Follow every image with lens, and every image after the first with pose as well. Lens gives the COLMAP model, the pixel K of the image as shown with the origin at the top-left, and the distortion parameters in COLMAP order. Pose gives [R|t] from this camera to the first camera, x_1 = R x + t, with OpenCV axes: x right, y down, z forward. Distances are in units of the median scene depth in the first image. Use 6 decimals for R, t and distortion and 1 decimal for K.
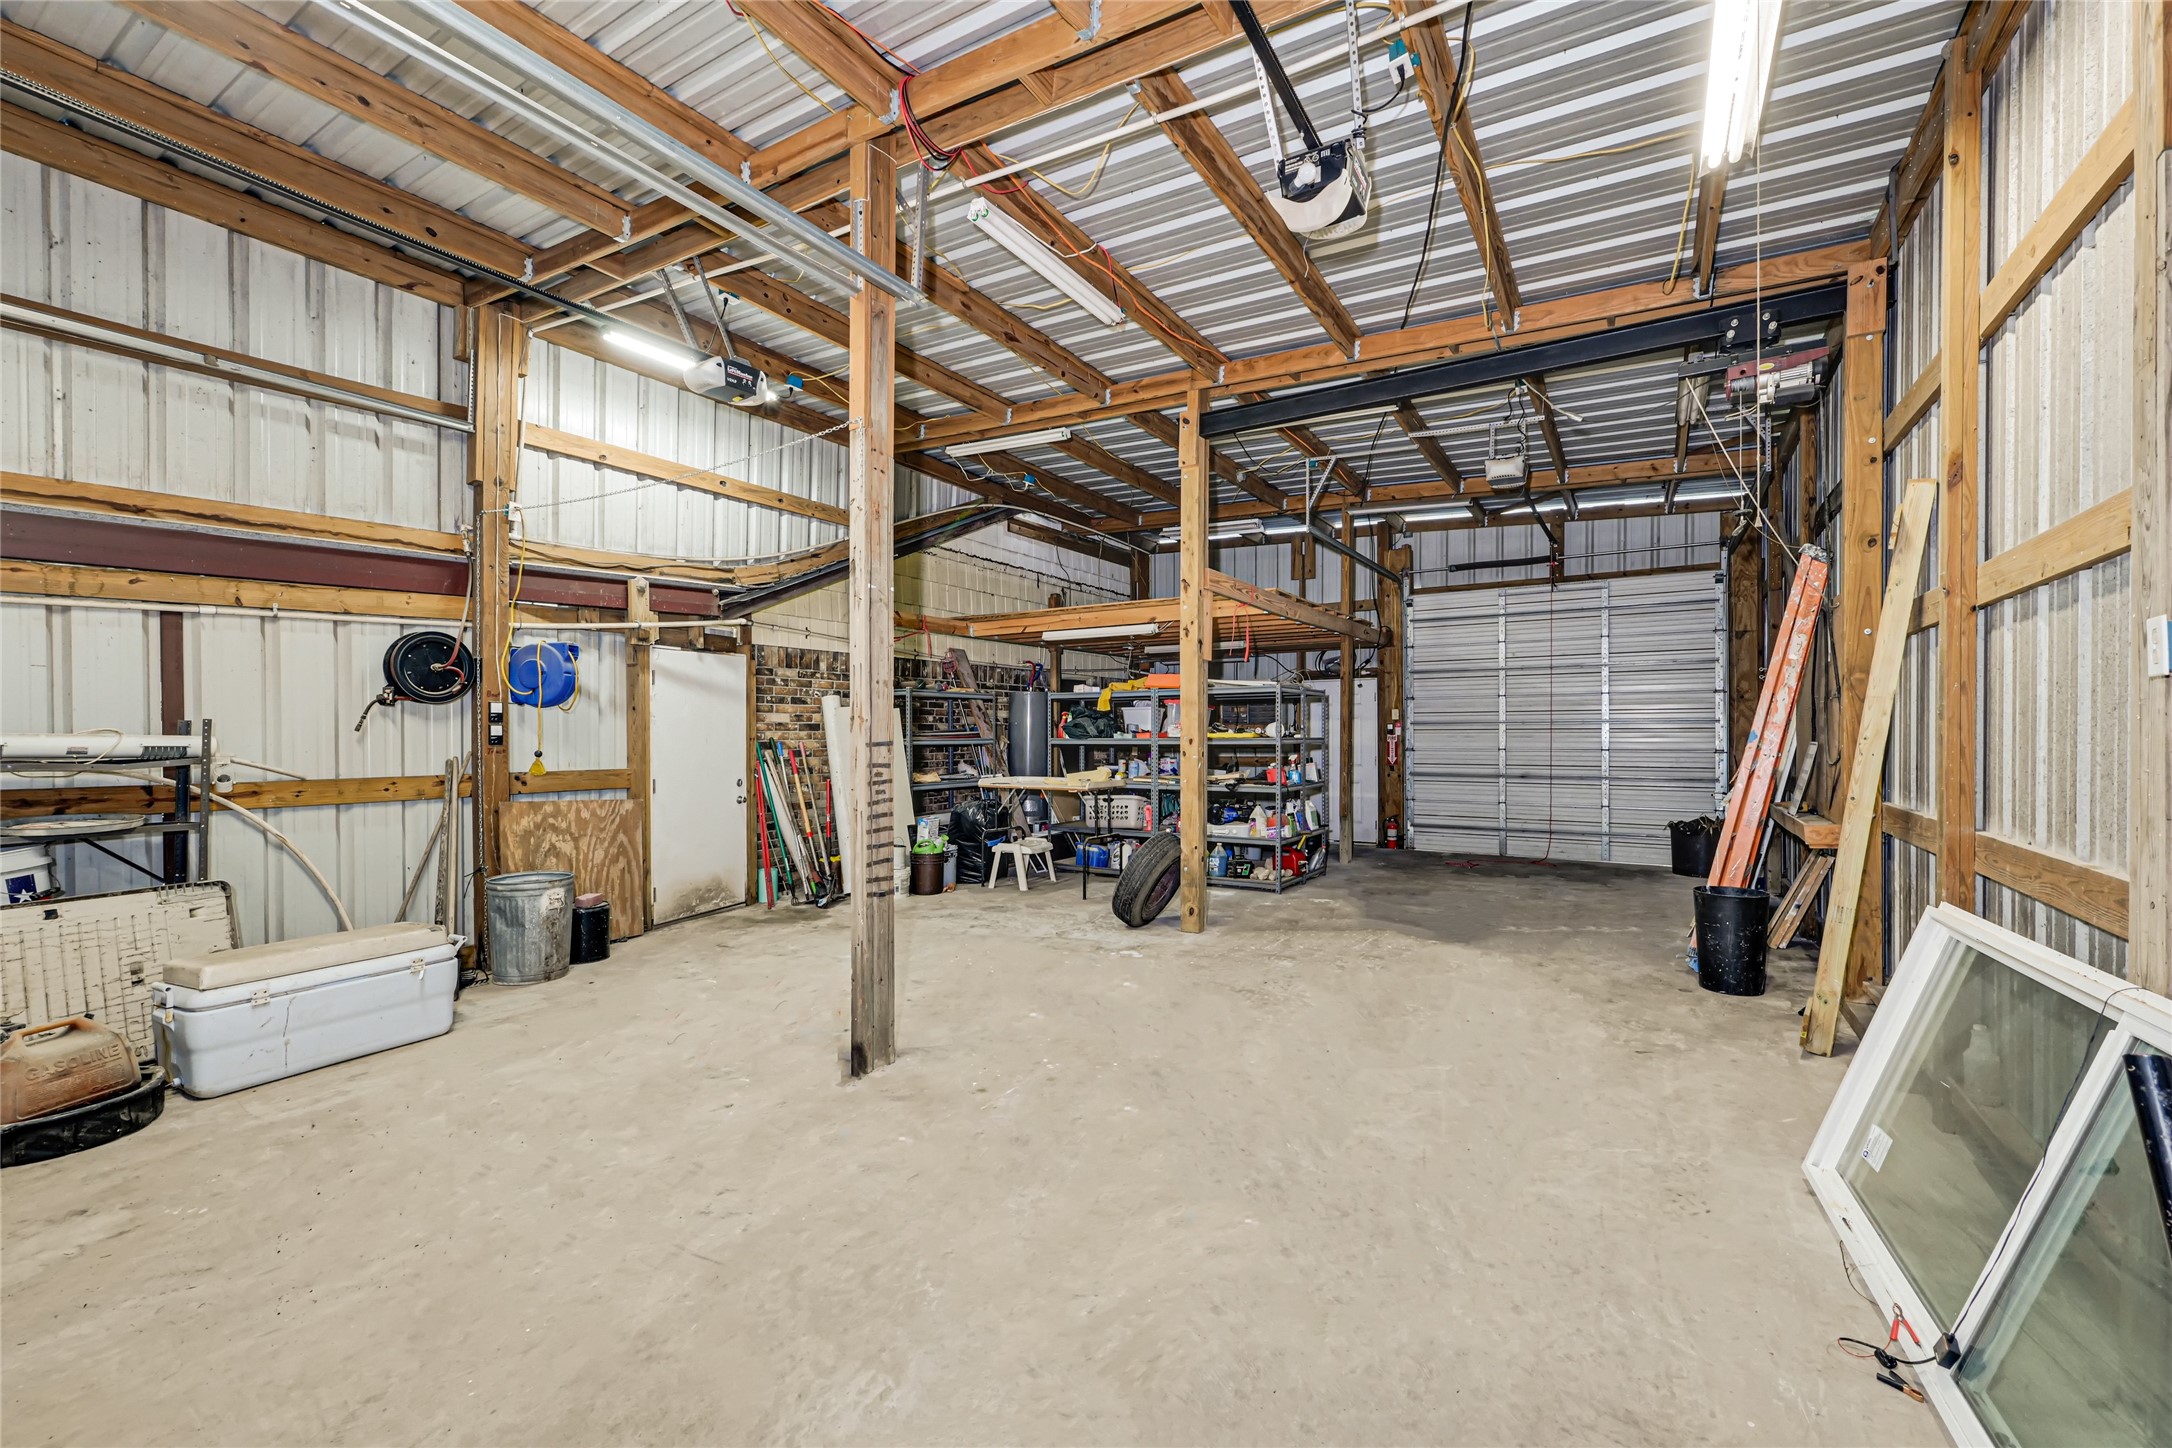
lens RADIAL K [[881.0, 0, 1092.0], [0, 881.0, 722.3], [0, 0, 1]] dist [-0.001021, -0.000324]
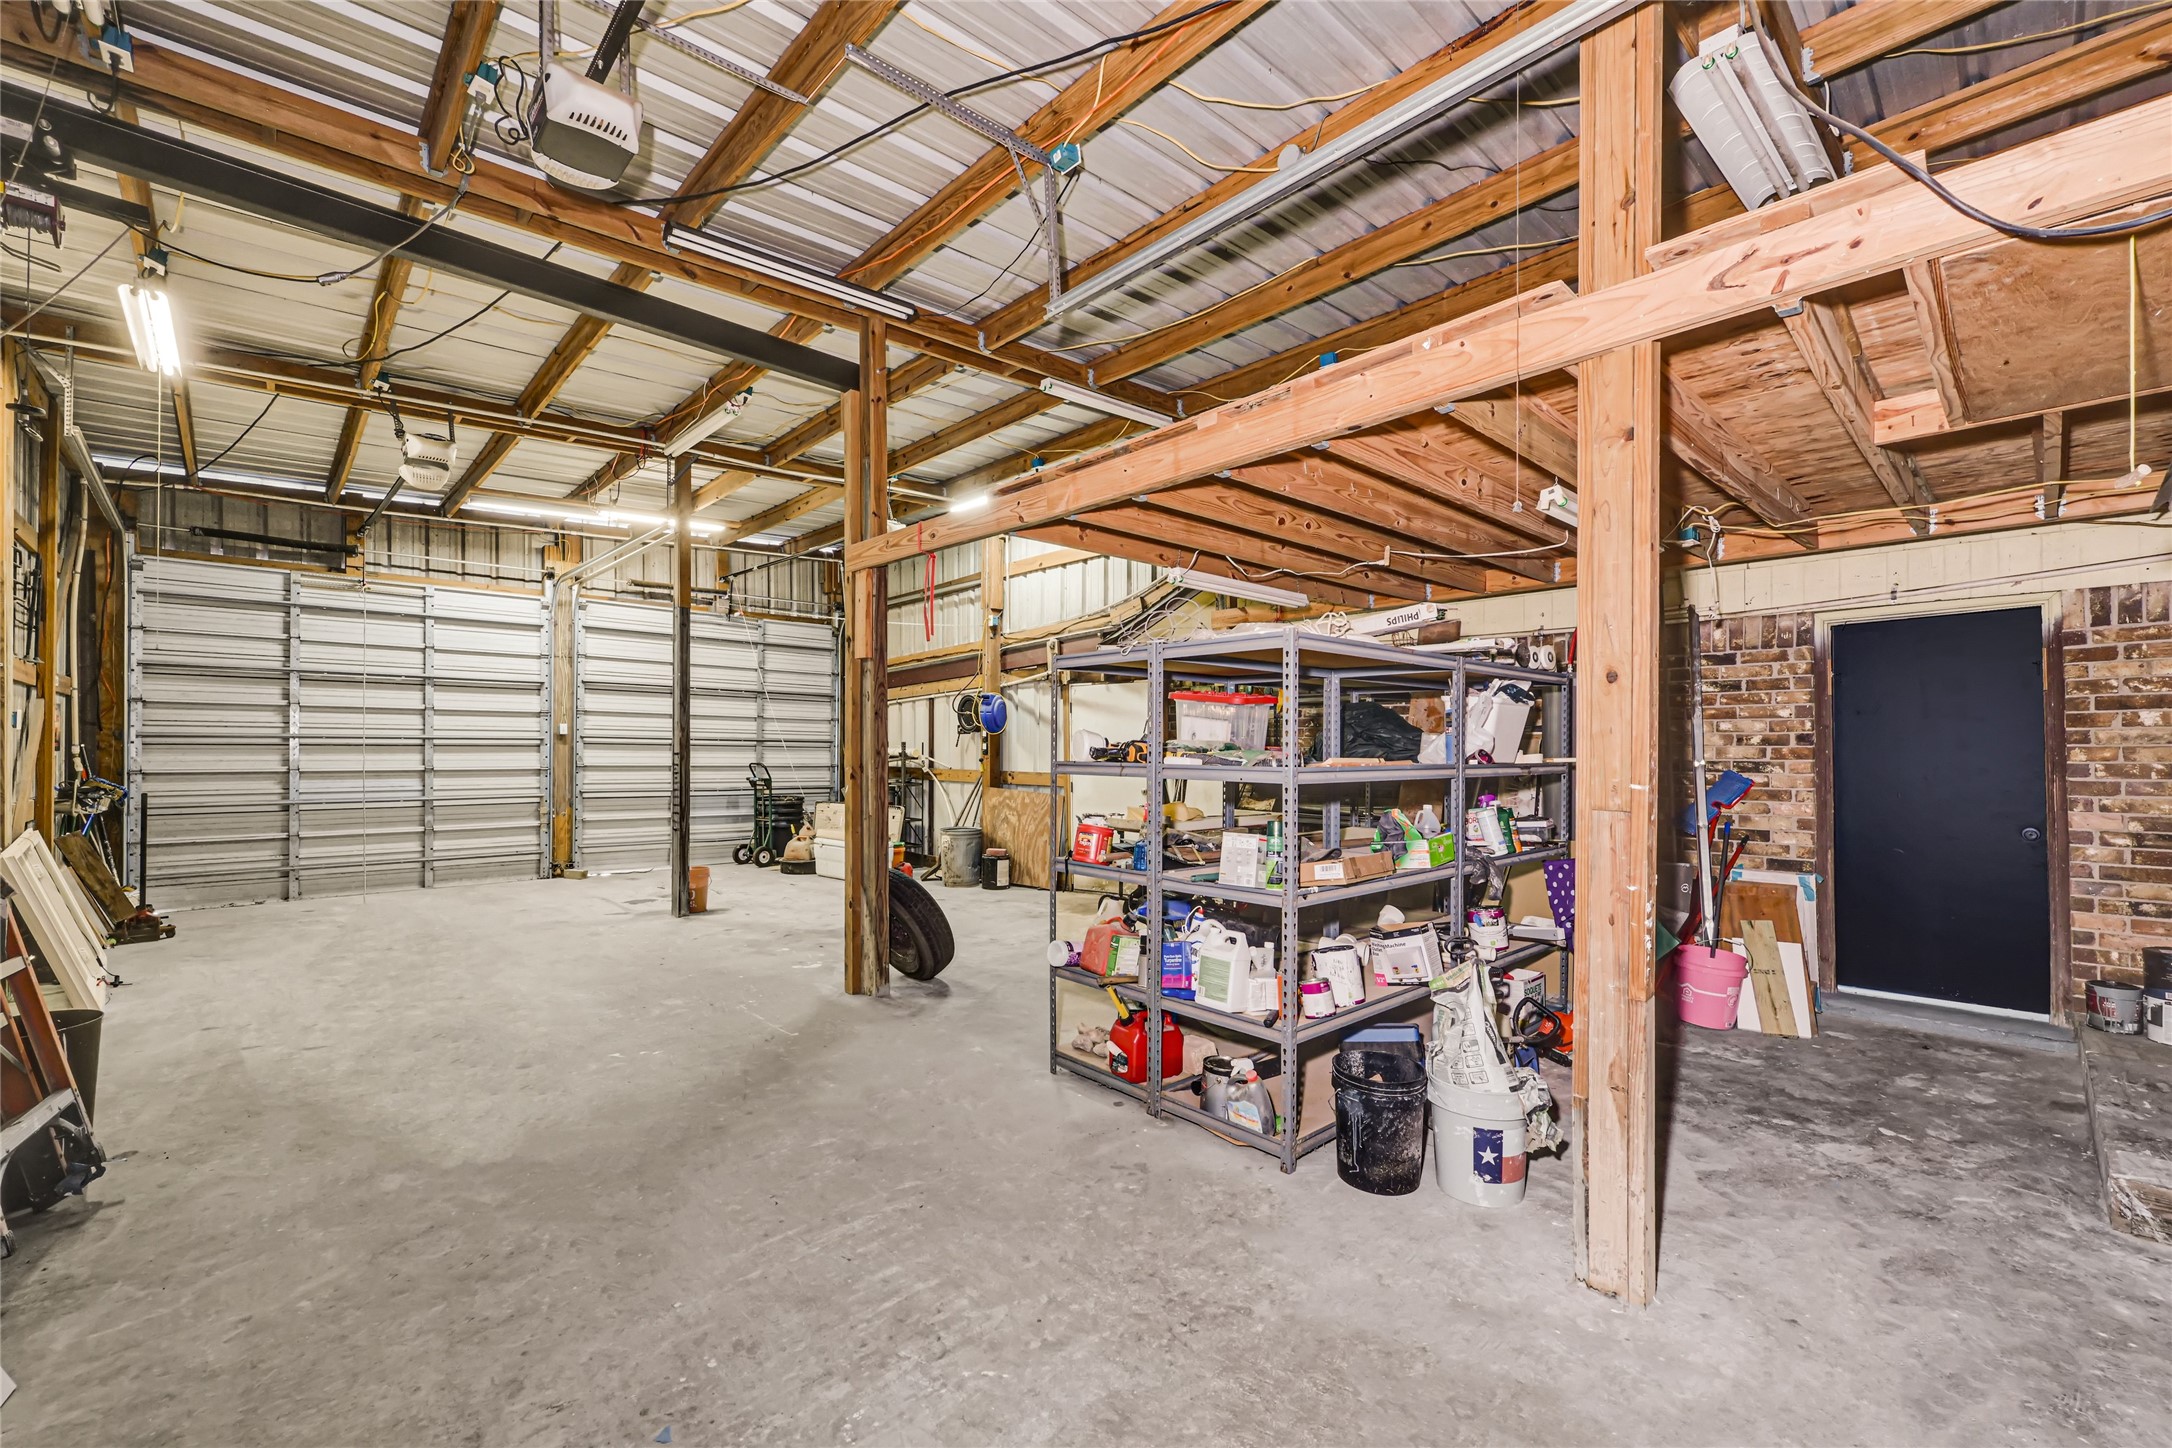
lens RADIAL K [[881.0, 0, 1092.0], [0, 881.0, 722.3], [0, 0, 1]] dist [-0.001021, -0.000324]
pose [[-0.308878, -0.022511, -0.950835, 0.897653], [-0.000483, 0.999723, -0.023512, 0.002865], [0.951102, -0.006803, -0.308804, 1.648223]]
